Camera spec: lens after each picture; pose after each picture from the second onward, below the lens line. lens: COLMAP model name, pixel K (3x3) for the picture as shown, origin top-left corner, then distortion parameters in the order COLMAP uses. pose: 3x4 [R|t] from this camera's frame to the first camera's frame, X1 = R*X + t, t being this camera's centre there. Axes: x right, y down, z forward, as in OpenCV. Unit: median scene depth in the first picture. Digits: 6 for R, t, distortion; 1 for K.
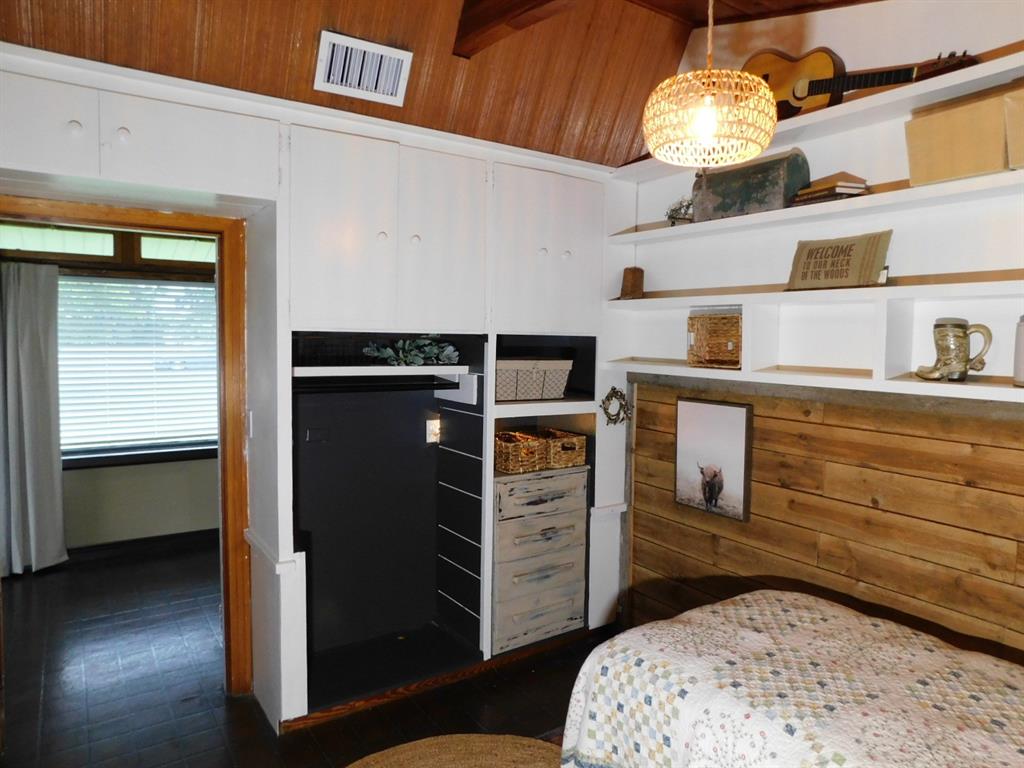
lens RADIAL K [[686.7, 0, 512.0], [0, 686.7, 384.0], [0, 0, 1]] dist [-0.069797, 0.049892]
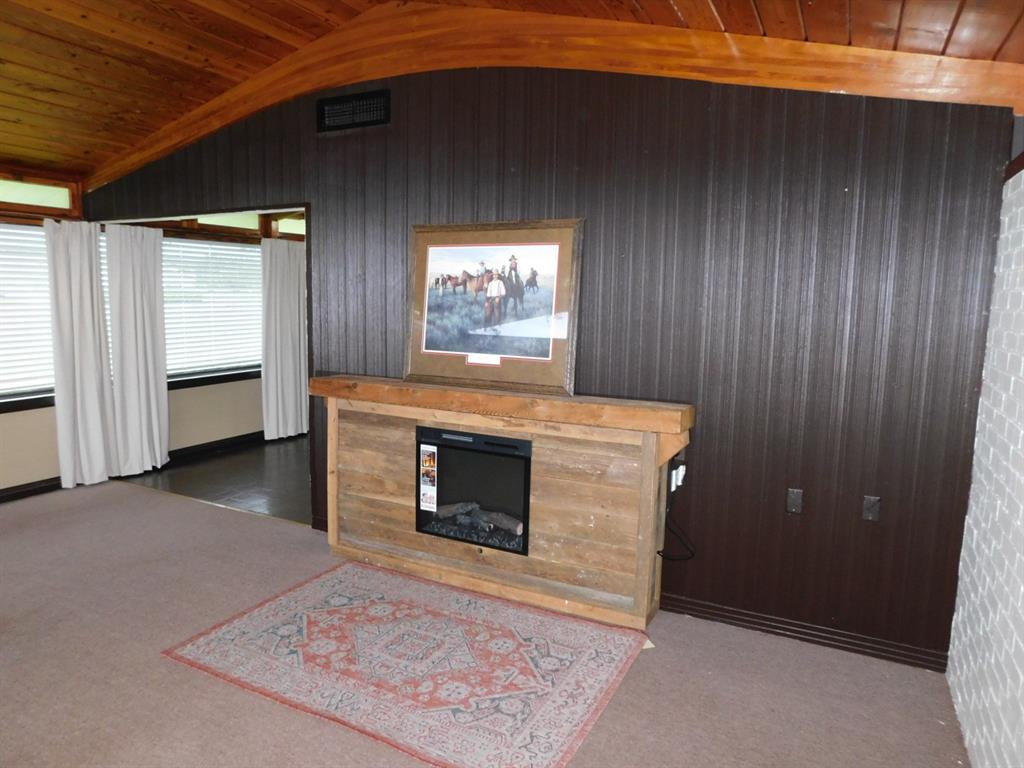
lens RADIAL K [[686.7, 0, 512.0], [0, 686.7, 384.0], [0, 0, 1]] dist [-0.069797, 0.049892]
pose [[0.887064, -0.059238, 0.457829, -0.677096], [0.024127, 0.996327, 0.082167, 0.026753], [-0.461015, -0.061841, 0.885235, -0.453242]]
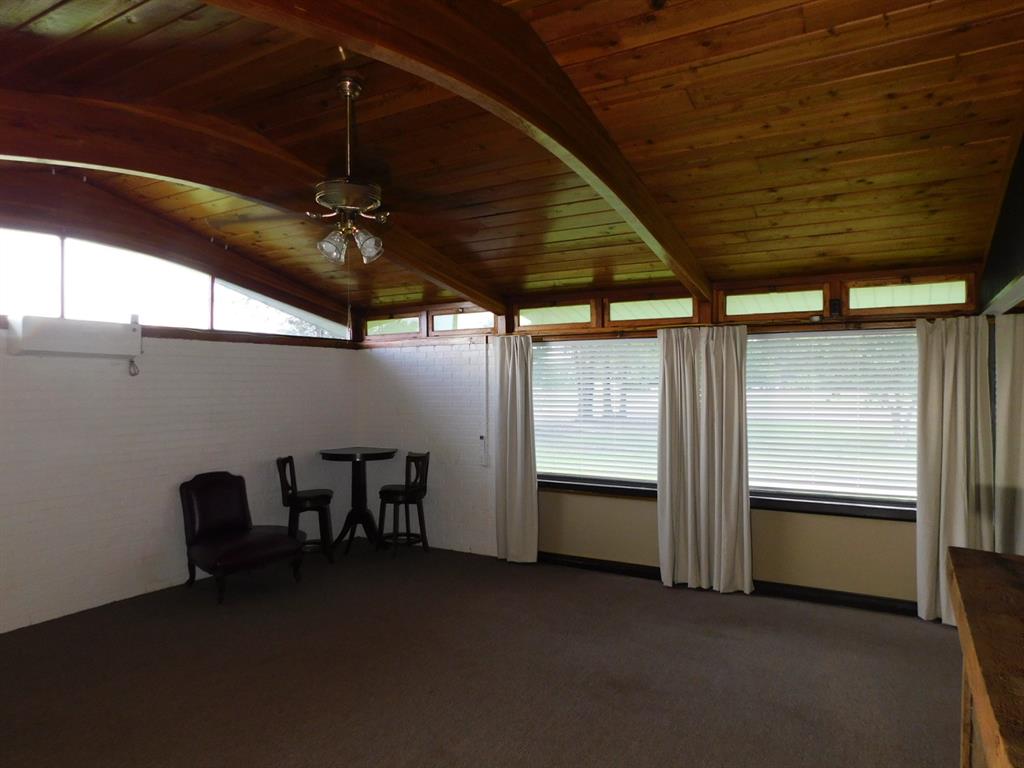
lens RADIAL K [[686.7, 0, 512.0], [0, 686.7, 384.0], [0, 0, 1]] dist [-0.069797, 0.049892]
pose [[0.390541, -0.016788, -0.920432, 0.202102], [-0.057844, 0.997410, -0.042736, -0.004751], [0.918766, 0.069932, 0.388559, 0.166205]]
